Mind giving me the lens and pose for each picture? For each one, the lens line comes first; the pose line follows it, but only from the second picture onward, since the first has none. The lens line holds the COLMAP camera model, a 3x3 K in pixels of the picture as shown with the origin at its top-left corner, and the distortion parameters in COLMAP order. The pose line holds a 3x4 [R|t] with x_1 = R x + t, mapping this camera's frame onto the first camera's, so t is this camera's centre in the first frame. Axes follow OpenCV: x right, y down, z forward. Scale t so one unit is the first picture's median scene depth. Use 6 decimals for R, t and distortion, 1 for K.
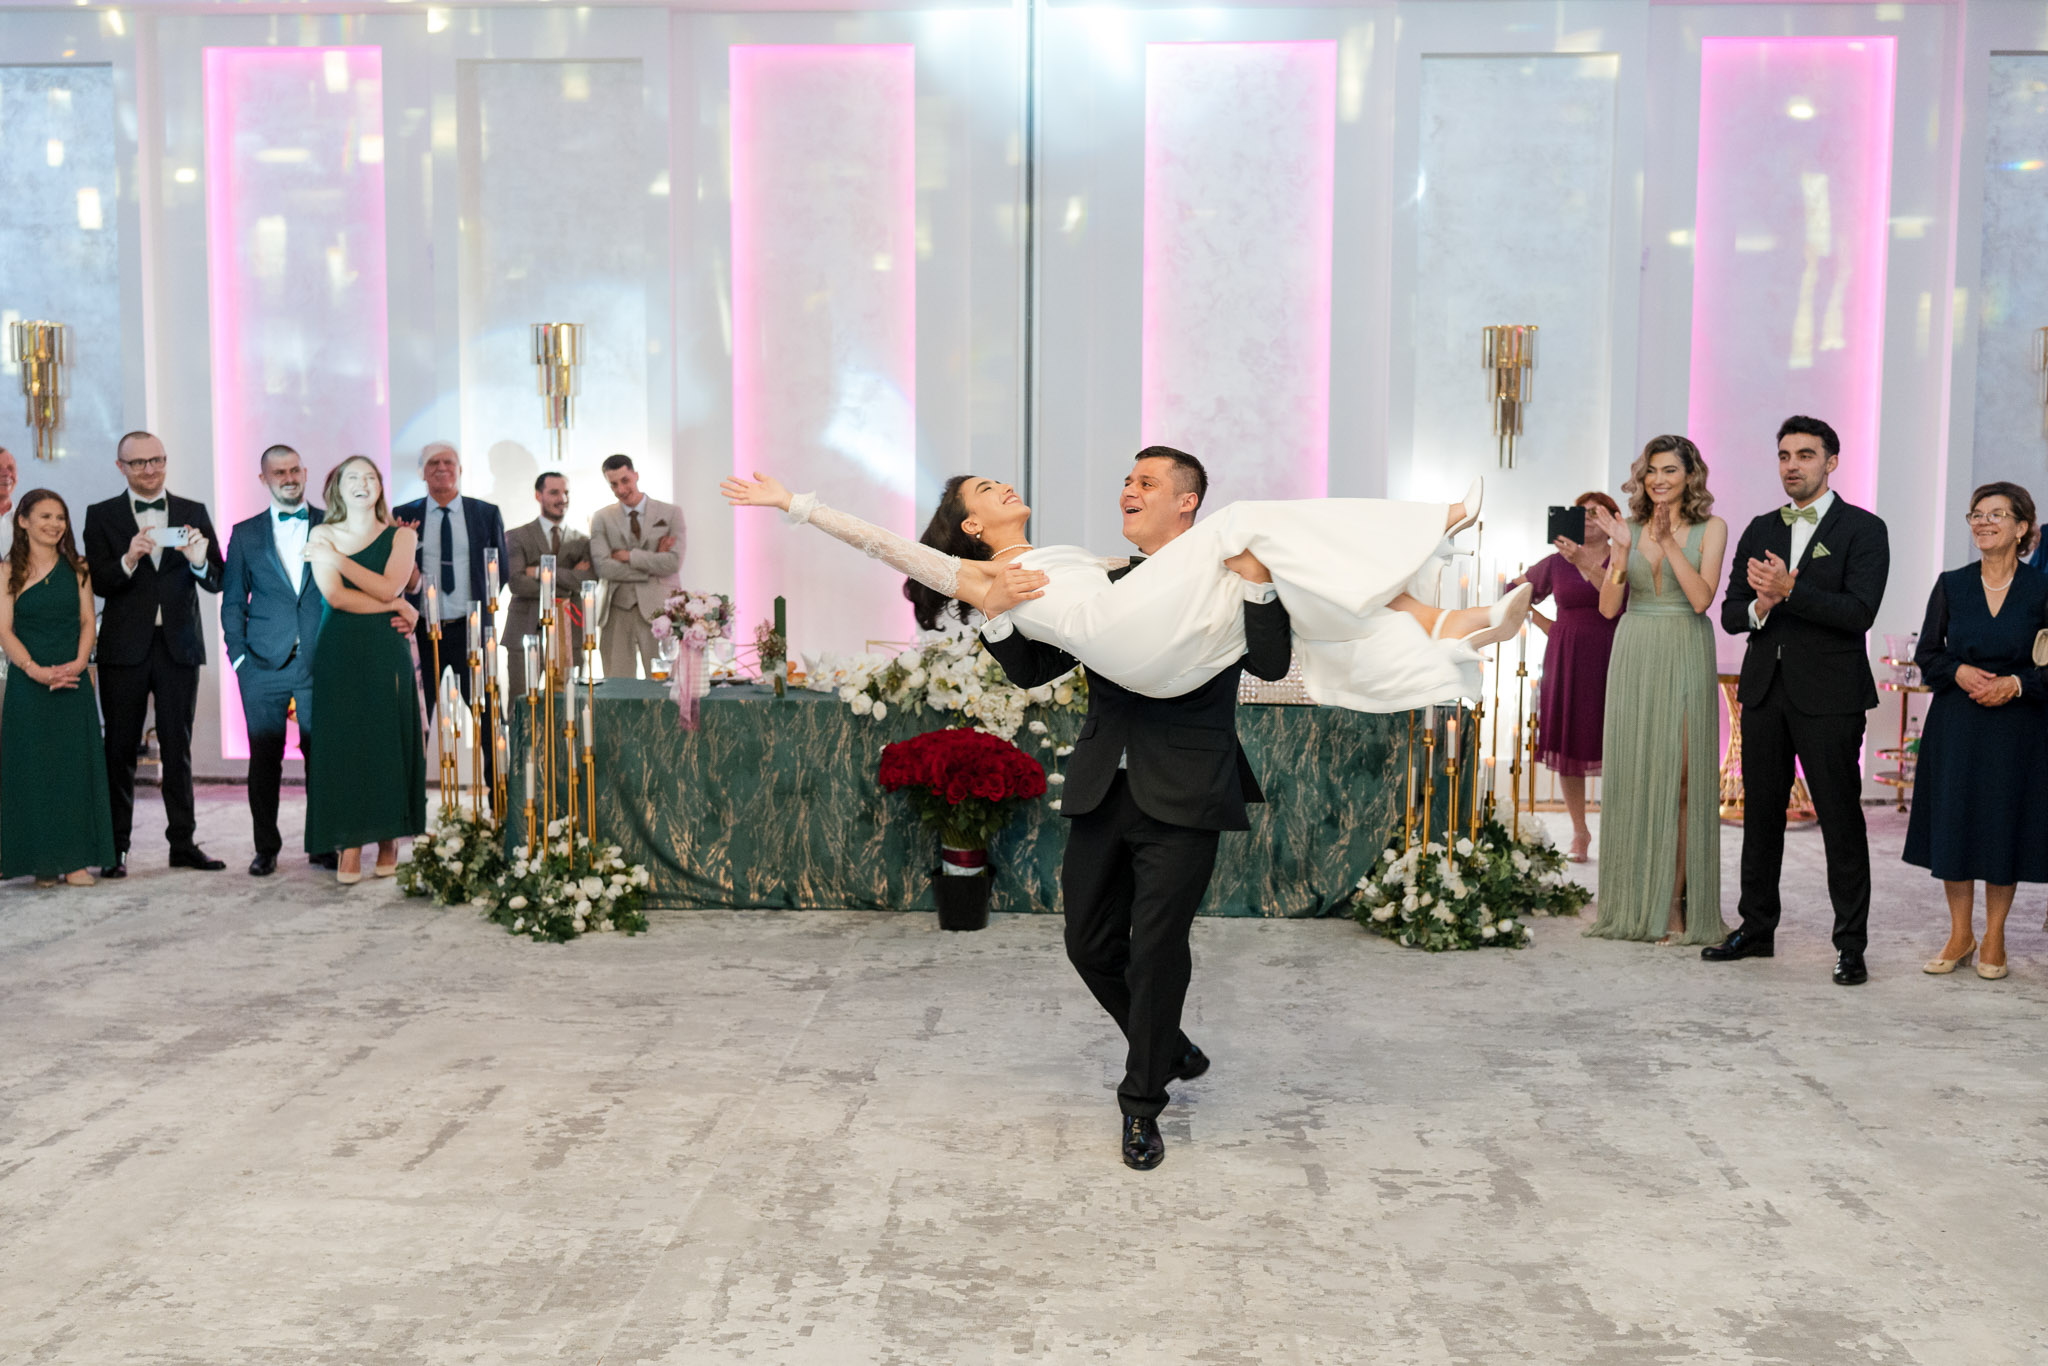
lens RADIAL K [[1976.6, 0, 1020.9], [0, 1976.6, 687.2], [0, 0, 1]] dist [-0.001853, -0.015898]
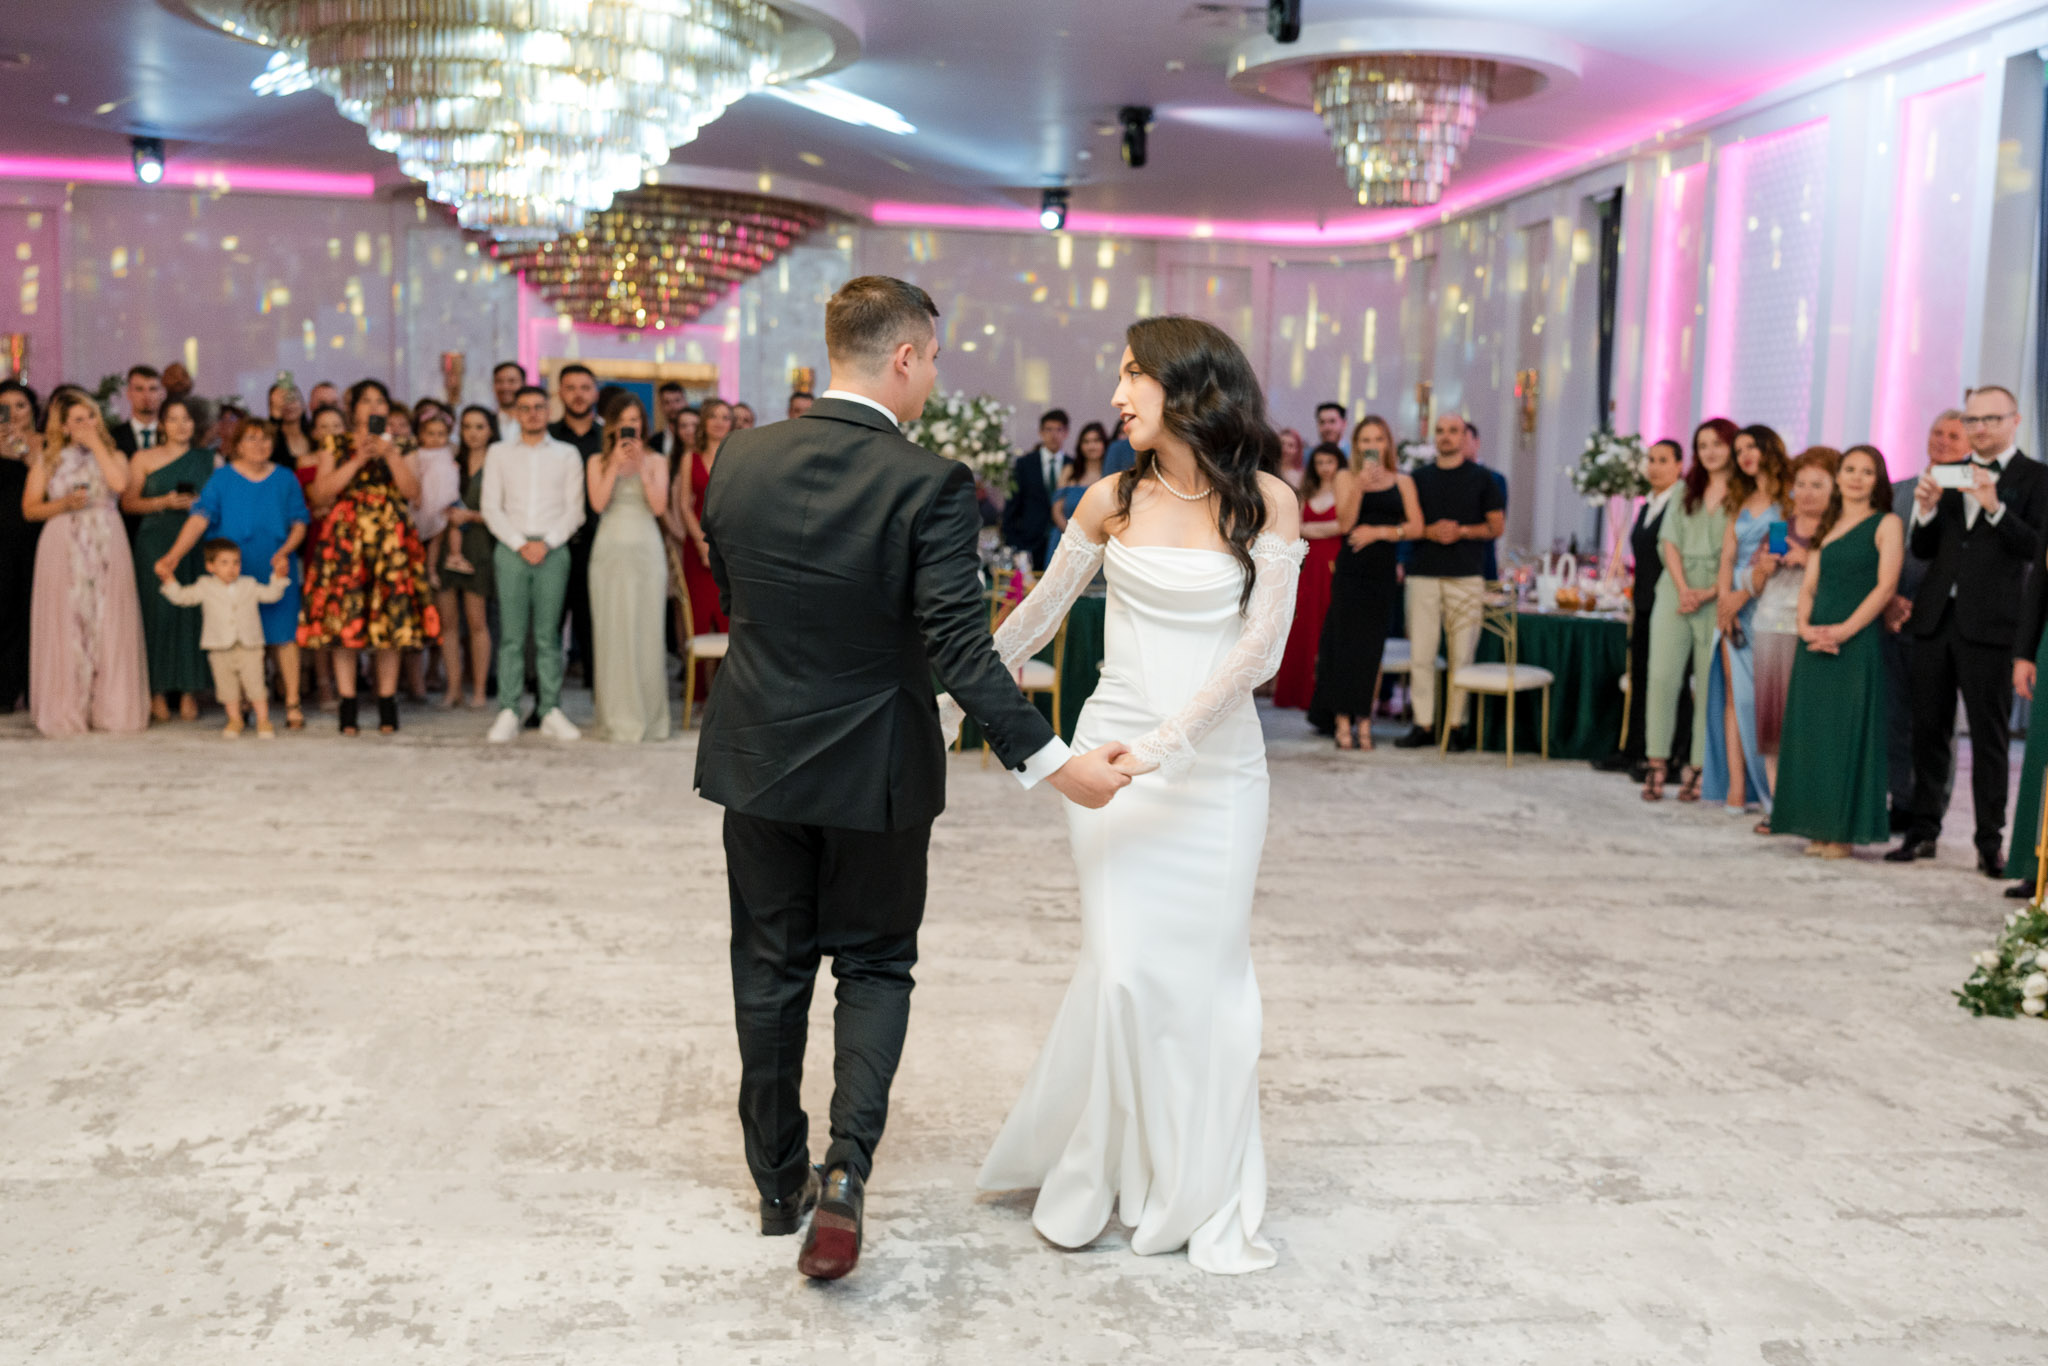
lens RADIAL K [[1987.5, 0, 1063.4], [0, 1987.5, 691.0], [0, 0, 1]] dist [0.004484, 0.000073]
pose [[0.192869, 0.105698, -0.975515, 0.425857], [-0.122777, 0.988967, 0.082882, -0.015056], [0.973513, 0.103785, 0.203718, 0.473343]]
